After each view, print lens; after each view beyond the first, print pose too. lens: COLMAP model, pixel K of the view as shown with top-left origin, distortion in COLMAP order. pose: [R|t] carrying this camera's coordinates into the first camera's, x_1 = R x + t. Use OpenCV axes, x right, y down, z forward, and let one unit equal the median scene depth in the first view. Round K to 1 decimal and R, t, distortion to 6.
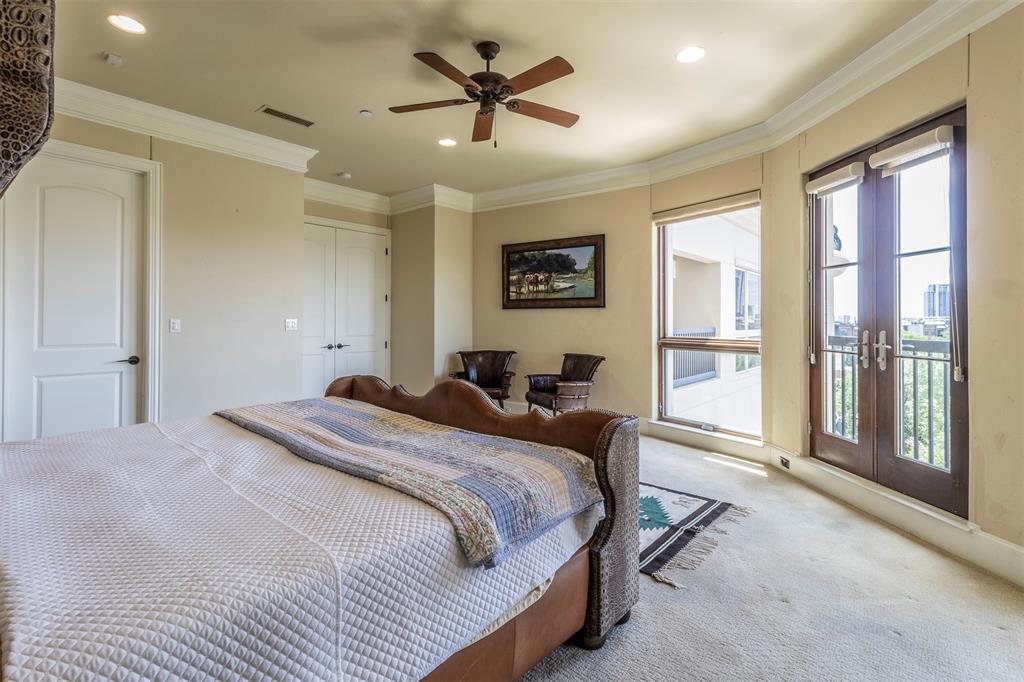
lens RADIAL K [[480.8, 0, 495.7], [0, 480.8, 316.7], [0, 0, 1]] dist [0.001564, -0.000120]
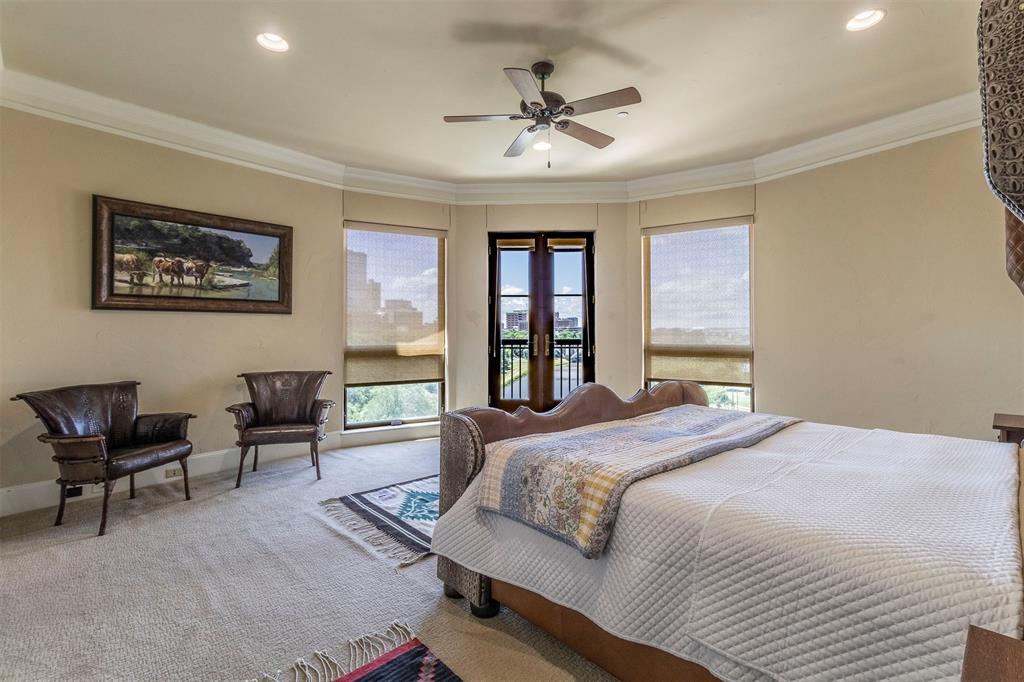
lens RADIAL K [[470.3, 0, 525.2], [0, 470.3, 324.2], [0, 0, 1]] dist [0.003903, -0.006109]
pose [[0.066615, 0.008547, 0.997742, -0.550168], [-0.006066, 0.999948, -0.008161, 0.002924], [-0.997760, -0.005508, 0.066663, 0.515217]]
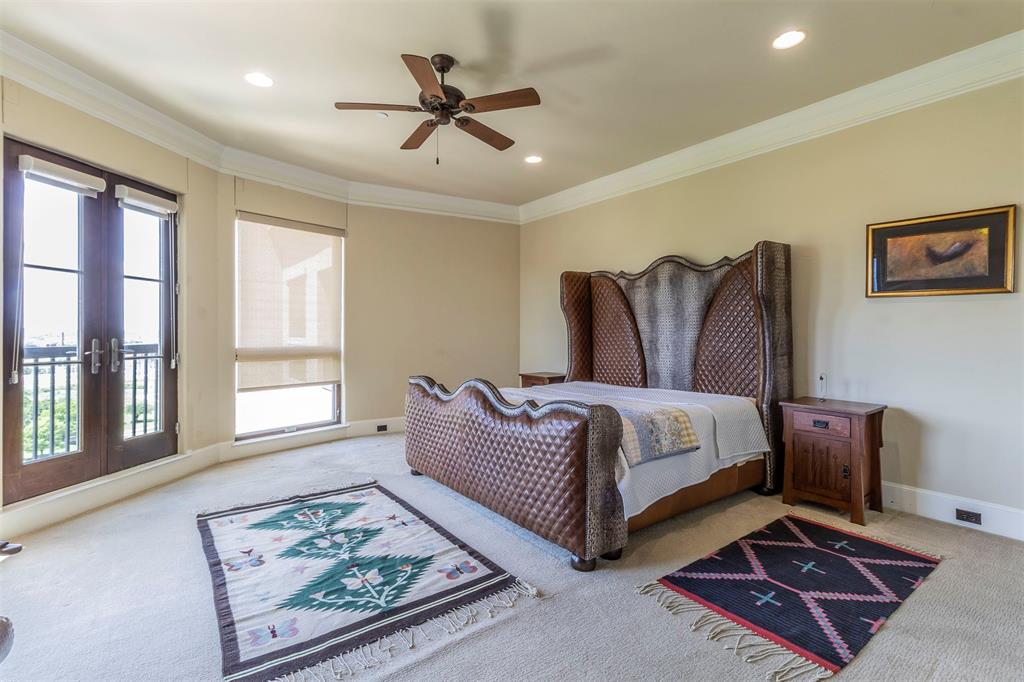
lens RADIAL K [[461.0, 0, 511.8], [0, 461.0, 332.7], [0, 0, 1]] dist [0.000909, 0.000294]
pose [[-0.980979, -0.004529, 0.194059, -0.185520], [-0.006155, 0.999951, -0.007777, 0.010065], [-0.194014, -0.008824, -0.980959, 1.020014]]
